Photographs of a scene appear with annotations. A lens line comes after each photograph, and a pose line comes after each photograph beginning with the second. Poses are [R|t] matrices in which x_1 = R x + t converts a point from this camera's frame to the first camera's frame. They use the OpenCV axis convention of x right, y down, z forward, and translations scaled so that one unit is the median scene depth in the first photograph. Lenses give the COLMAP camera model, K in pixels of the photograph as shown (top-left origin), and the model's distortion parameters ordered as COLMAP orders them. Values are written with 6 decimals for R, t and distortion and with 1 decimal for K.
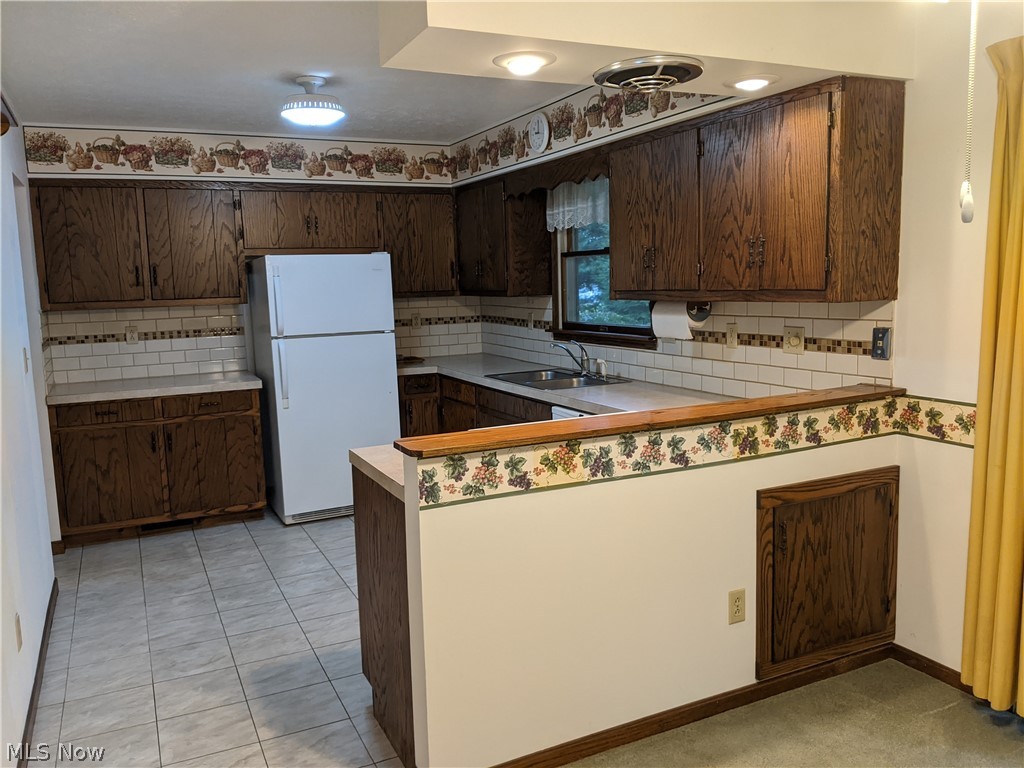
lens RADIAL K [[791.9, 0, 505.8], [0, 791.9, 384.2], [0, 0, 1]] dist [0.079934, -0.001933]
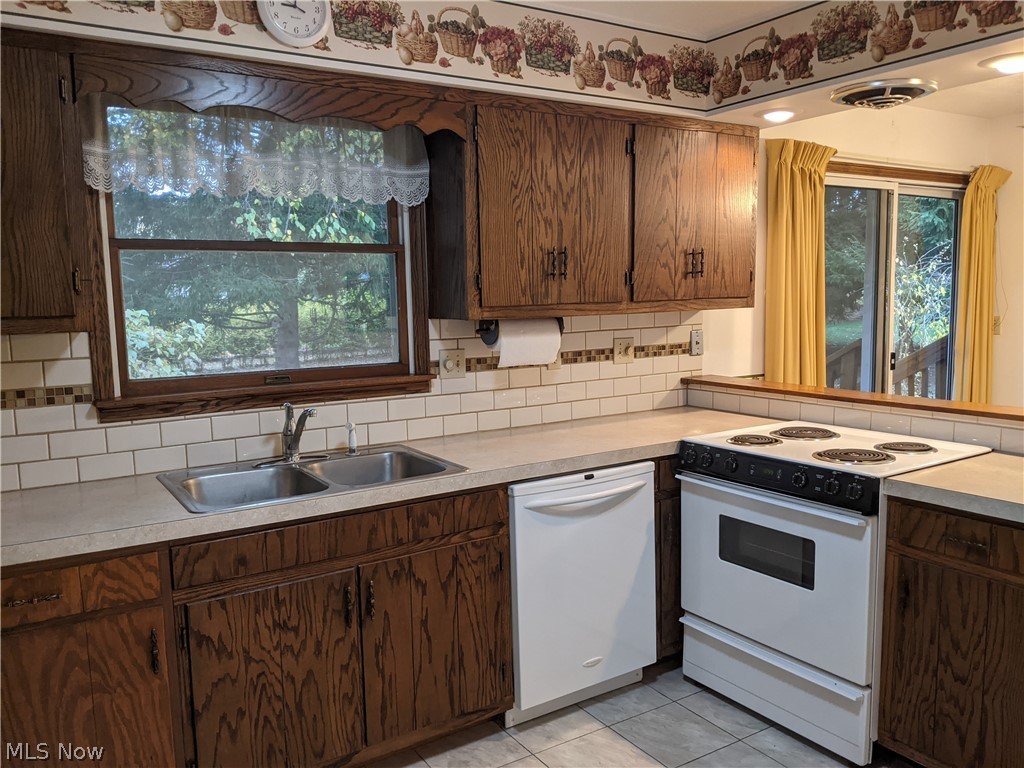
lens RADIAL K [[791.9, 0, 504.7], [0, 791.9, 389.1], [0, 0, 1]] dist [0.079934, -0.001933]
pose [[-0.077633, -0.088673, 0.993031, -0.638909], [0.155420, 0.982783, 0.099908, -0.128160], [-0.984793, 0.162093, -0.062515, 1.176204]]
